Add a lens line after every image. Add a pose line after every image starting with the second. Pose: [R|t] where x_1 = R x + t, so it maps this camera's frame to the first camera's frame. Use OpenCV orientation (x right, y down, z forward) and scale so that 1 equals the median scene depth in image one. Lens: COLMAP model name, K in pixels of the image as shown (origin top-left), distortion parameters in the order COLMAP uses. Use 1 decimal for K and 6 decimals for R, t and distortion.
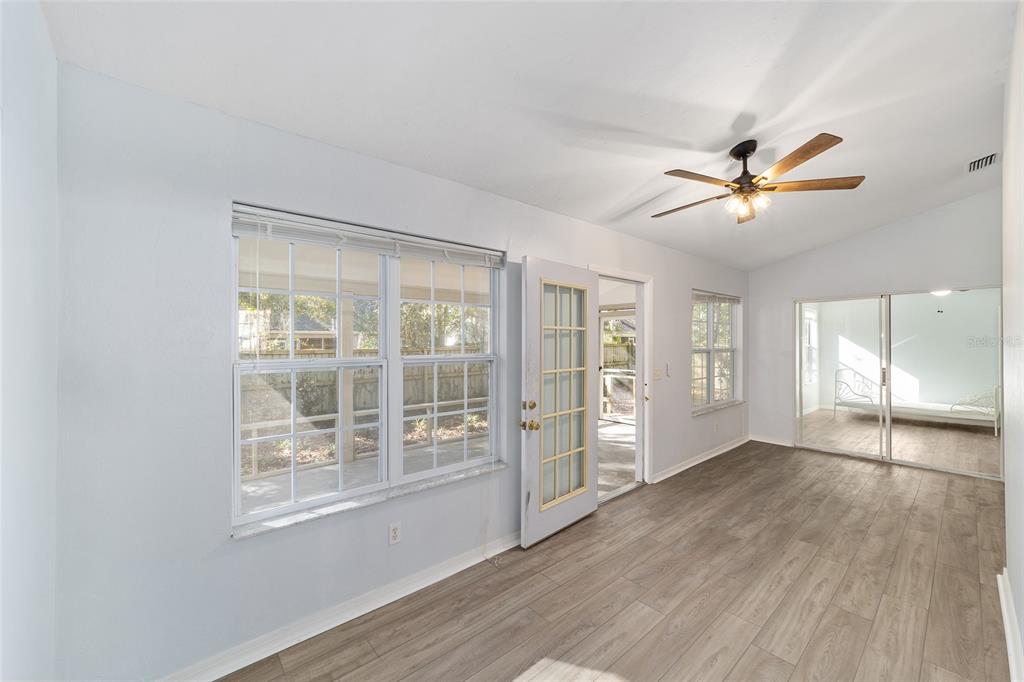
lens RADIAL K [[402.0, 0, 506.0], [0, 402.0, 340.5], [0, 0, 1]] dist [-0.015215, 0.009055]
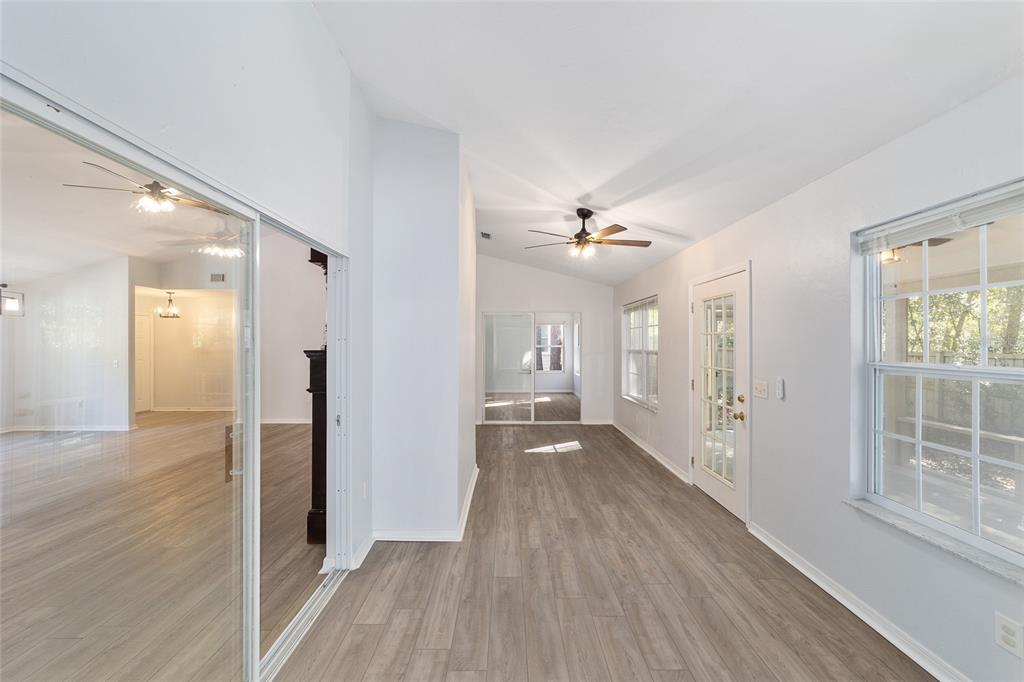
lens RADIAL K [[395.3, 0, 508.6], [0, 395.3, 343.5], [0, 0, 1]] dist [-0.017082, 0.008948]
pose [[-0.653095, -0.000463, -0.757276, 1.699814], [0.004095, 0.999983, -0.004142, 0.006361], [0.757265, -0.005806, -0.653082, 1.579620]]
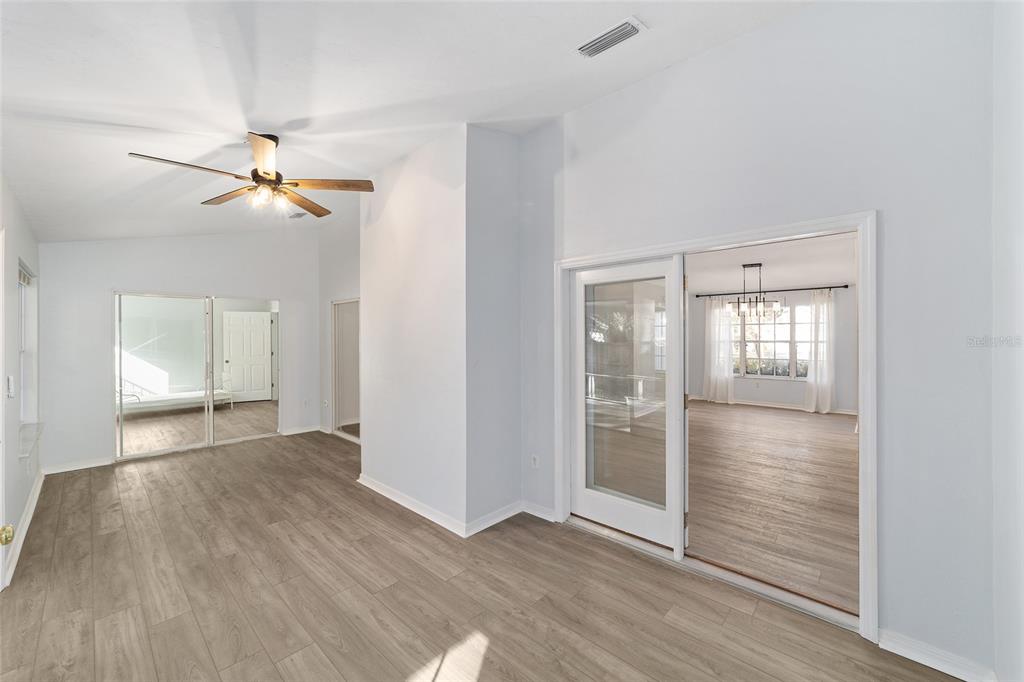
lens RADIAL K [[395.3, 0, 508.6], [0, 395.3, 343.5], [0, 0, 1]] dist [-0.017082, 0.008948]
pose [[-0.112671, -0.013482, 0.993541, -0.376597], [-0.001760, 0.999909, 0.013368, -0.001576], [-0.993631, -0.000243, -0.112685, 0.476910]]
